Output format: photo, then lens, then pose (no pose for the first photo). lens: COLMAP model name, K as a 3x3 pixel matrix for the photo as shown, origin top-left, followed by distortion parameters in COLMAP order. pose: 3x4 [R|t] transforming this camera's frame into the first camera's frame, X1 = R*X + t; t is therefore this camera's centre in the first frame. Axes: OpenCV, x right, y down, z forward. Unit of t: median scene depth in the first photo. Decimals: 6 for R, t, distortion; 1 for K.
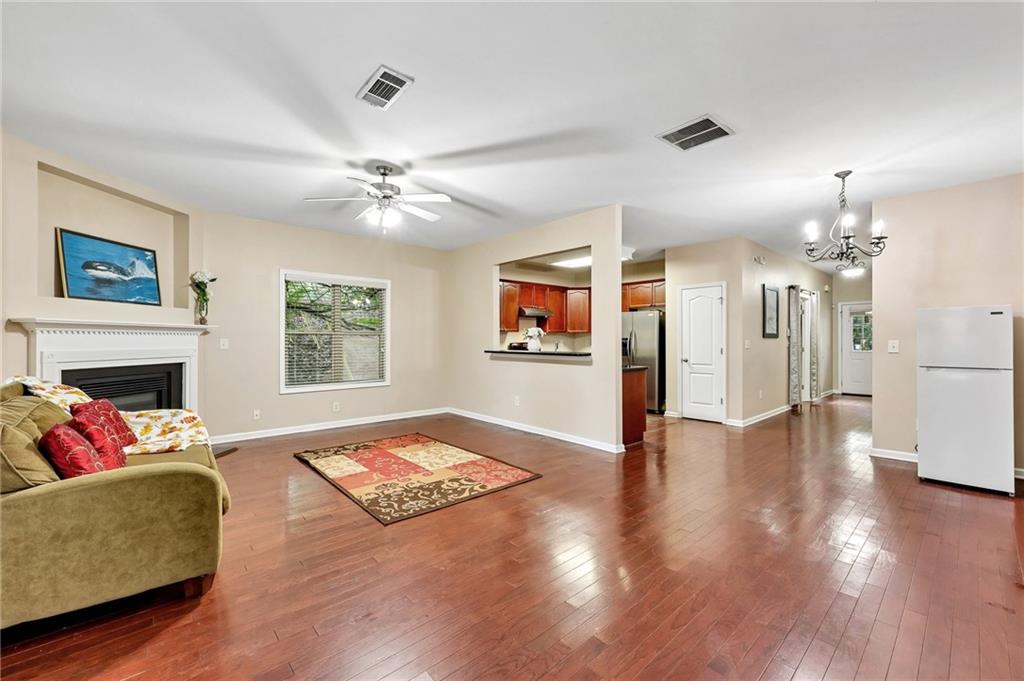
lens RADIAL K [[414.4, 0, 510.7], [0, 414.4, 339.6], [0, 0, 1]] dist [-0.001379, -0.000058]
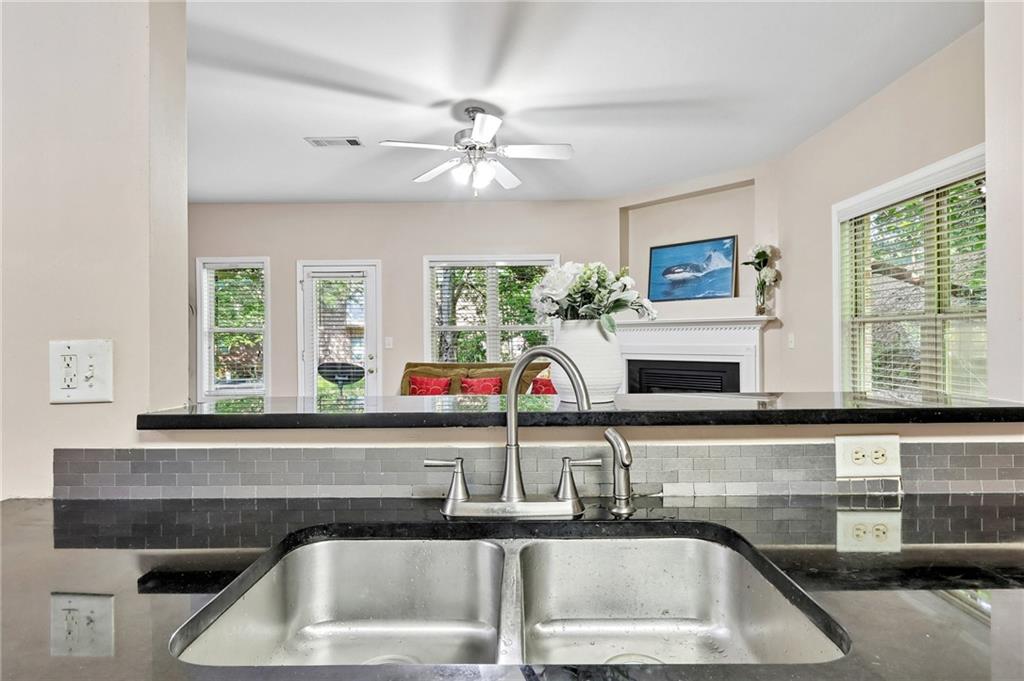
lens RADIAL K [[525.7, 0, 512.7], [0, 525.7, 337.3], [0, 0, 1]] dist [0.007928, 0.000433]
pose [[-0.668853, 0.003594, -0.743386, 0.311428], [0.007686, 0.999968, -0.002081, 0.003342], [0.743355, -0.007106, -0.668860, 1.438484]]
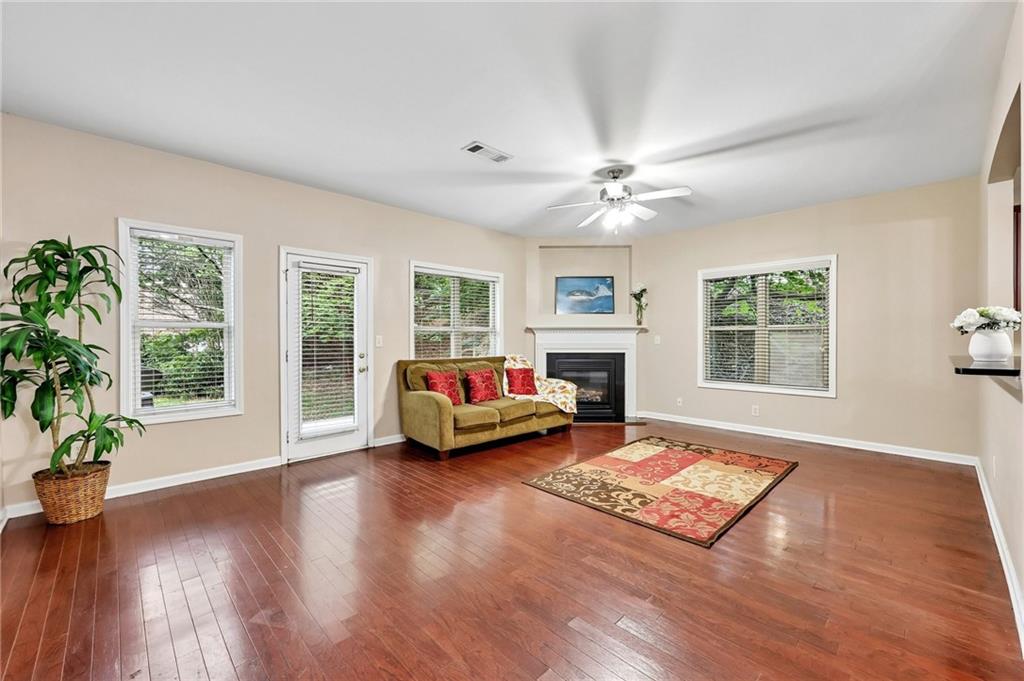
lens RADIAL K [[414.4, 0, 510.9], [0, 414.4, 339.5], [0, 0, 1]] dist [-0.001379, -0.000058]
pose [[0.040768, 0.004207, -0.999160, 0.617945], [0.001814, 0.999989, 0.004284, 0.003785], [0.999167, -0.001987, 0.040760, 0.590237]]
